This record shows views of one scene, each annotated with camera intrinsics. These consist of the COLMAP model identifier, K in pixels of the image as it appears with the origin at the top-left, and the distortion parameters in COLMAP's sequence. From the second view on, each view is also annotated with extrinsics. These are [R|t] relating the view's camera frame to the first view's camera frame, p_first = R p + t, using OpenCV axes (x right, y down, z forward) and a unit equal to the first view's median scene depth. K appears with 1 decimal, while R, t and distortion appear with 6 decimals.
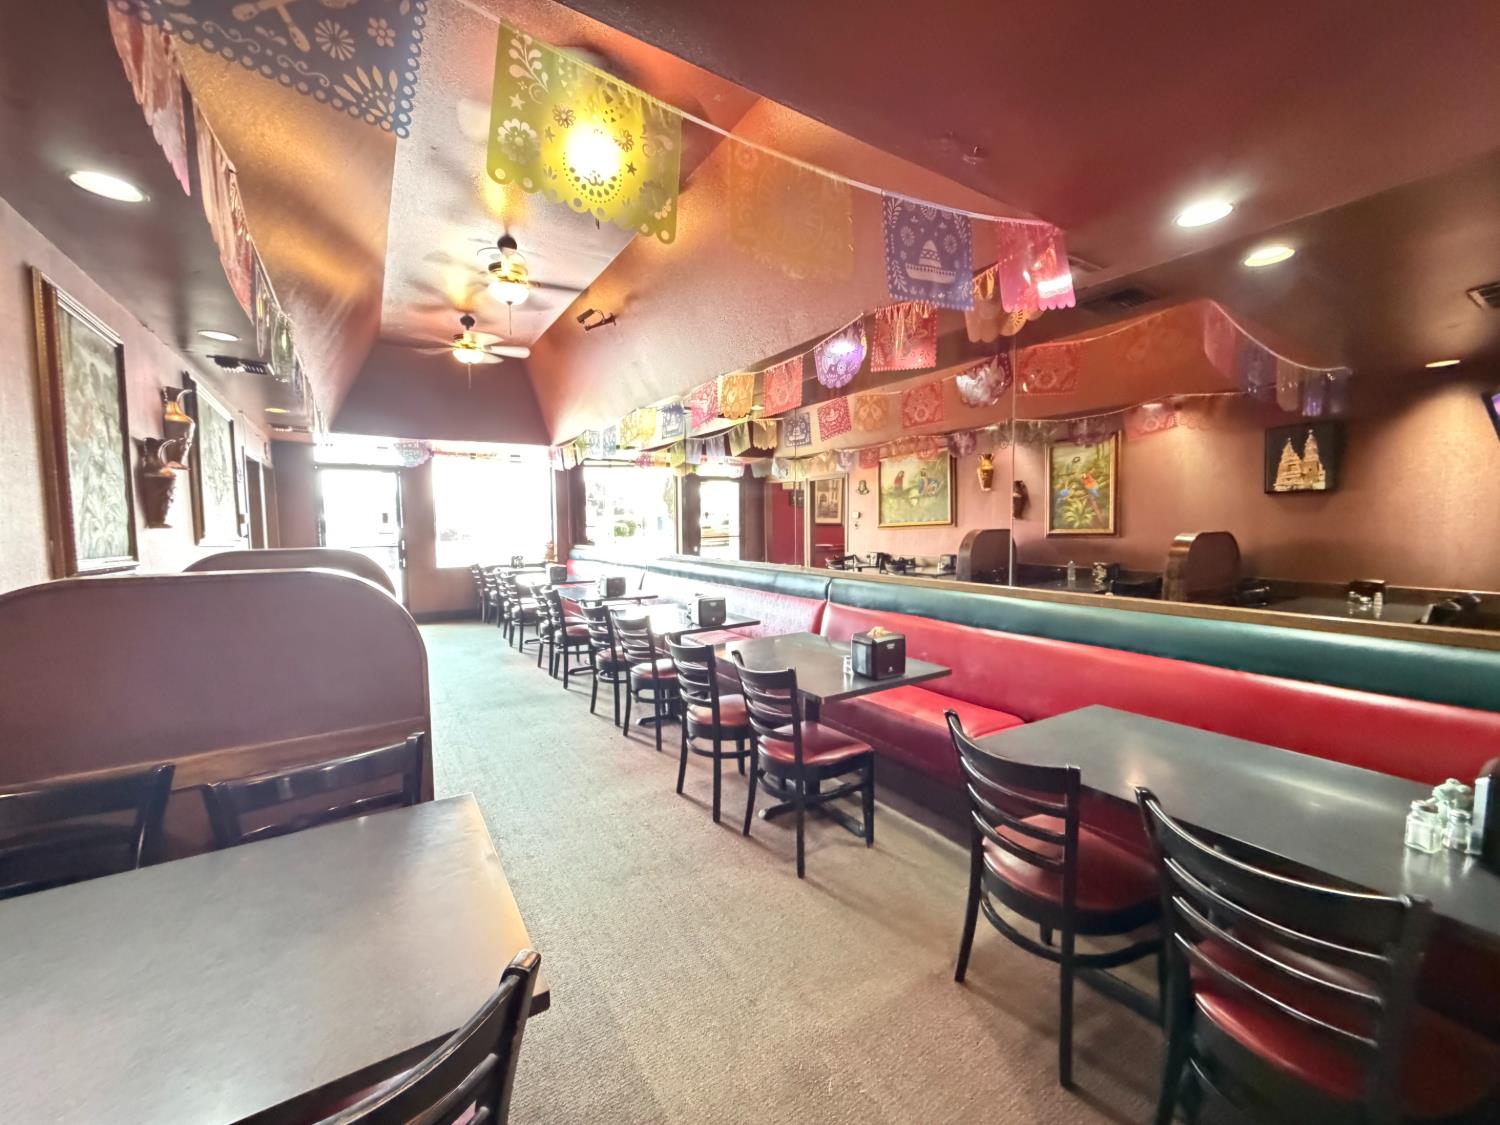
lens RADIAL K [[595.2, 0, 750.2], [0, 595.2, 559.9], [0, 0, 1]] dist [0.000099, -0.000506]
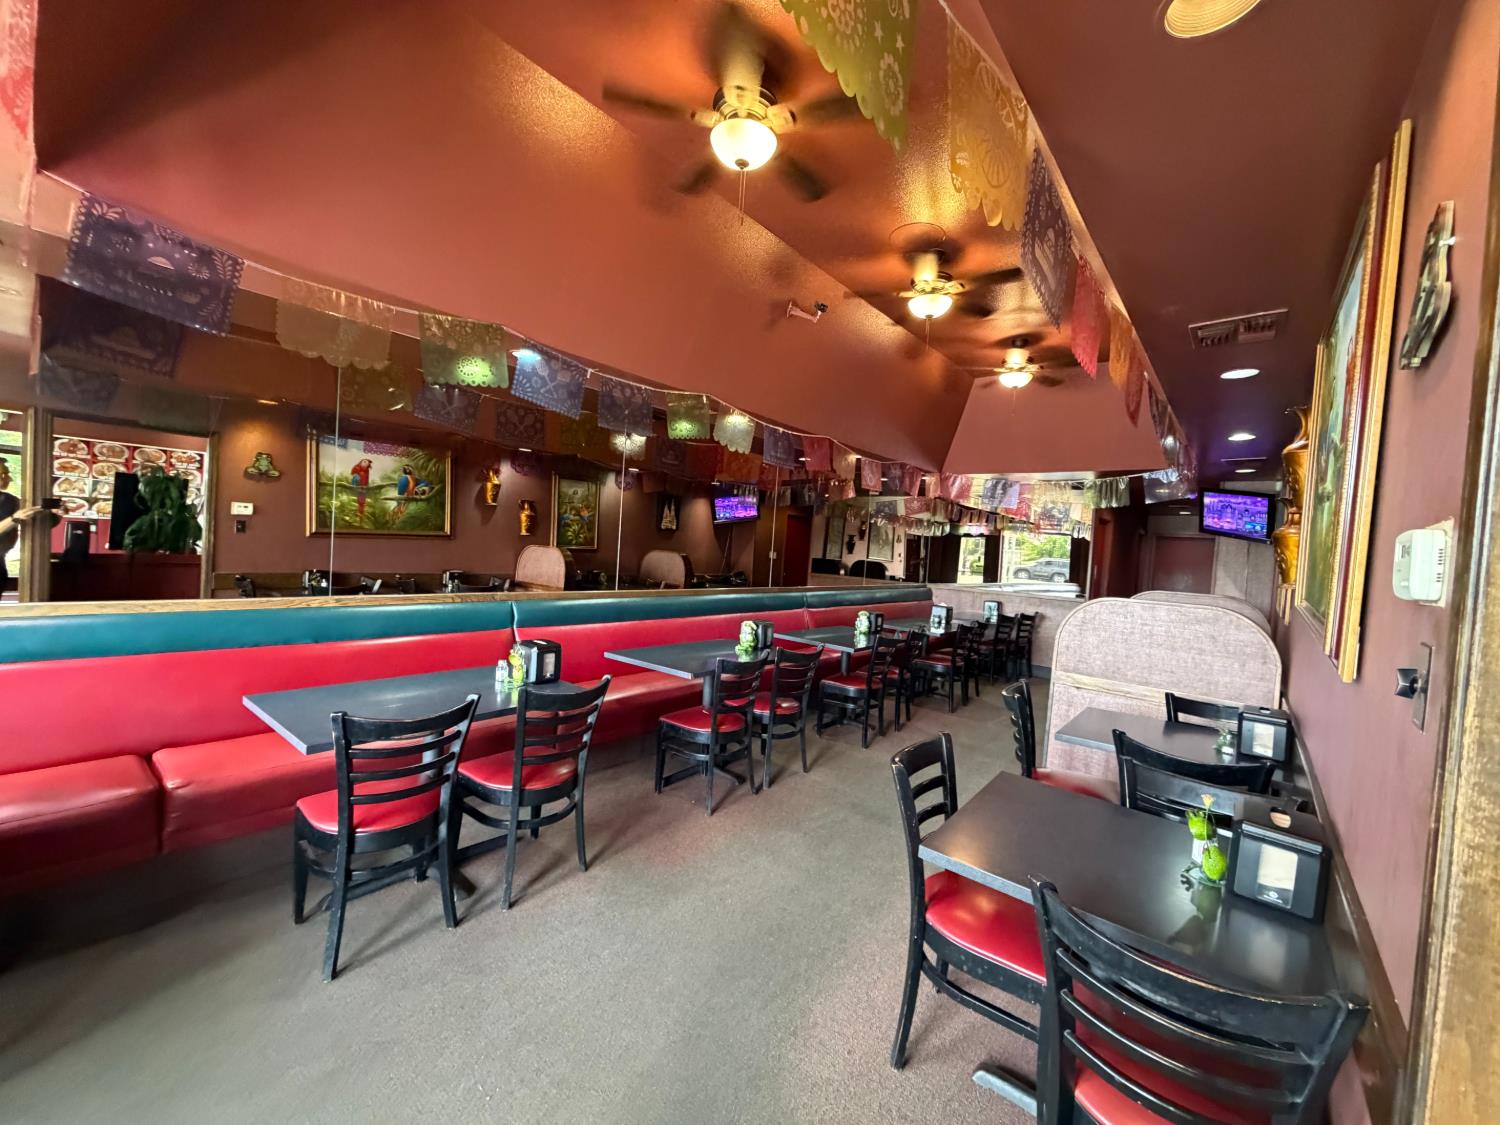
lens RADIAL K [[595.2, 0, 748.0], [0, 595.2, 561.6], [0, 0, 1]] dist [0.000099, -0.000506]
pose [[-0.296718, -0.042674, 0.954011, -0.807030], [-0.000544, 0.999008, 0.044518, -0.074076], [-0.954965, 0.012690, -0.296447, 1.017660]]
